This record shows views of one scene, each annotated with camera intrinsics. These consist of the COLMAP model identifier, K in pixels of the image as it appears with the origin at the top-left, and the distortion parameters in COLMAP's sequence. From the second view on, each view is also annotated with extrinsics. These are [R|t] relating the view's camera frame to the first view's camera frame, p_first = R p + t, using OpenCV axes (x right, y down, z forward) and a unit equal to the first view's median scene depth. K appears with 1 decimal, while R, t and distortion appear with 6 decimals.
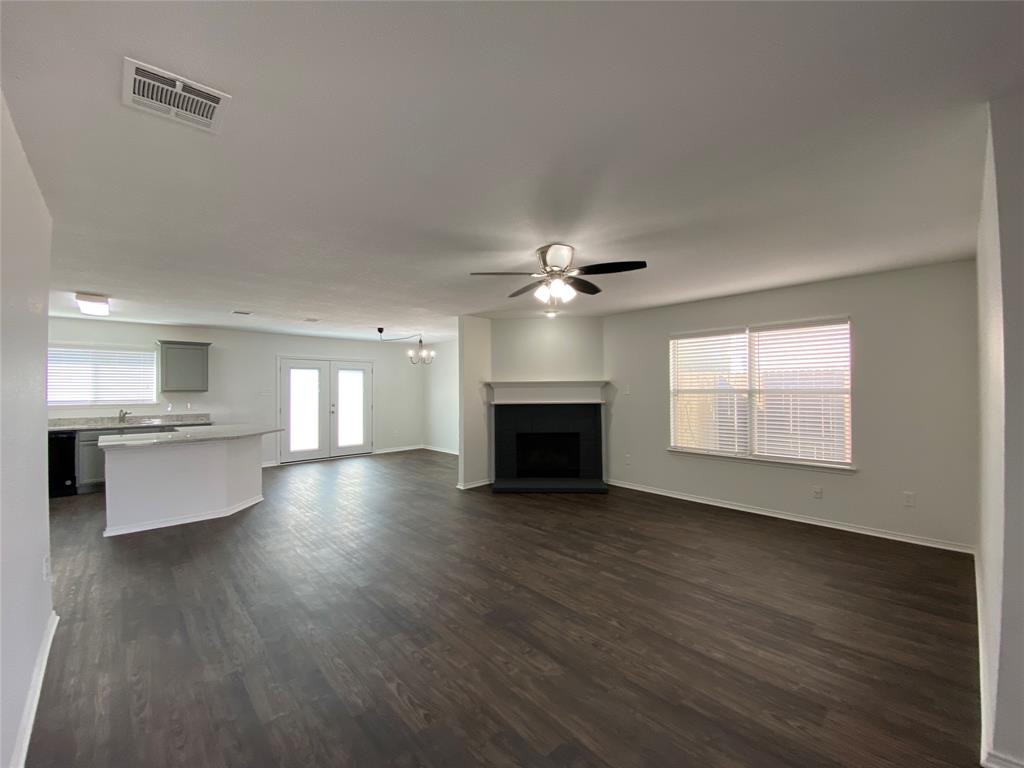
lens RADIAL K [[416.6, 0, 518.0], [0, 416.6, 387.3], [0, 0, 1]] dist [0.004119, -0.009580]
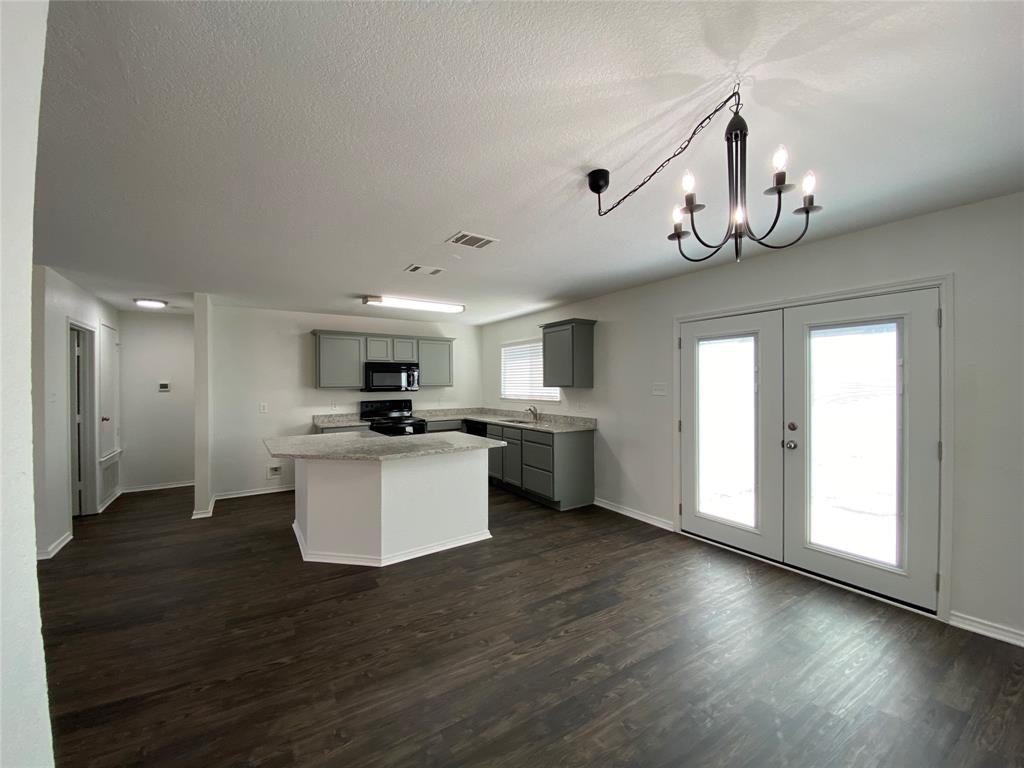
lens RADIAL K [[416.6, 0, 508.2], [0, 416.6, 382.8], [0, 0, 1]] dist [0.004119, -0.009580]
pose [[-0.201182, 0.002111, -0.979552, -0.036912], [0.011559, 0.999933, -0.000219, 0.001691], [0.979486, -0.011366, -0.201193, 1.151521]]
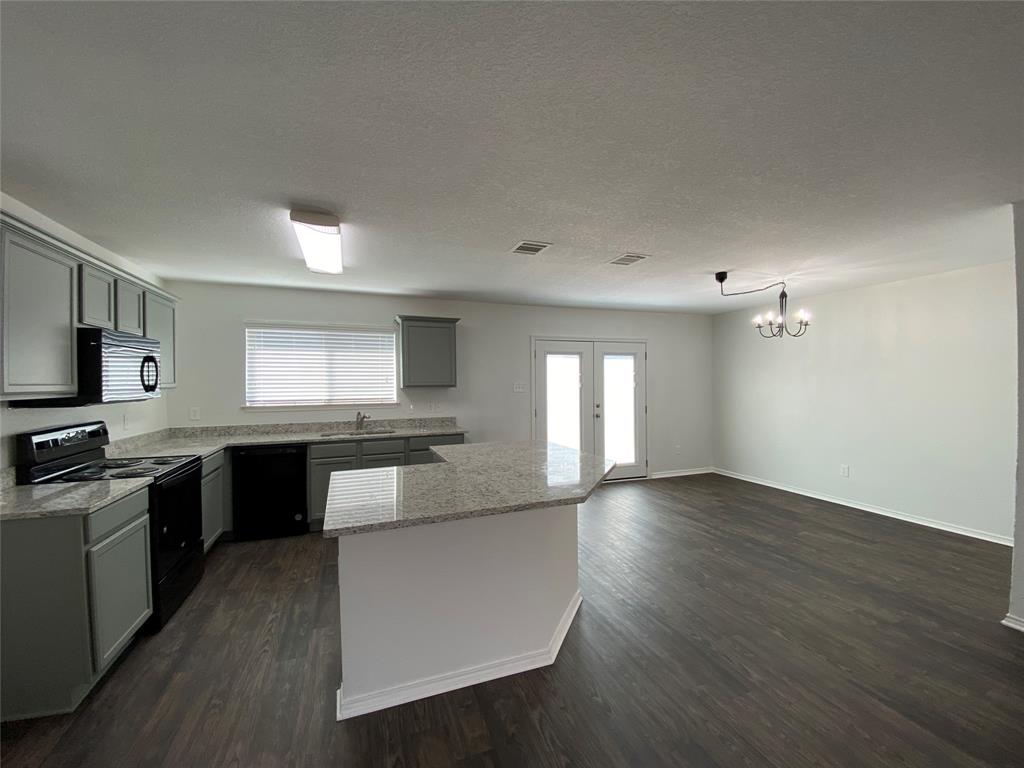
lens RADIAL K [[416.6, 0, 515.5], [0, 416.6, 382.9], [0, 0, 1]] dist [0.004119, -0.009580]
pose [[0.921566, -0.002891, -0.388210, -0.421354], [0.006040, 0.999958, 0.006891, -0.000958], [0.388174, -0.008696, 0.921545, 0.437474]]
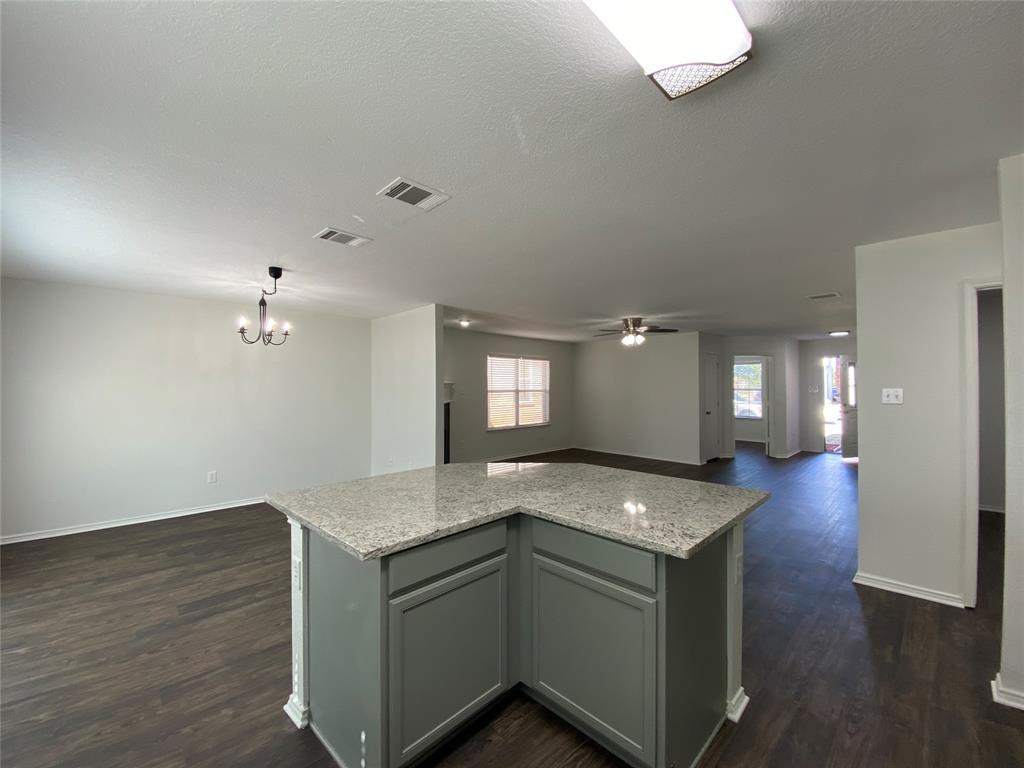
lens RADIAL K [[416.6, 0, 491.2], [0, 416.6, 385.2], [0, 0, 1]] dist [0.004119, -0.009580]
pose [[0.013553, 0.011843, 0.999838, -0.965752], [0.000661, 0.999930, -0.011853, 0.006006], [-0.999908, 0.000822, 0.013544, 0.853405]]
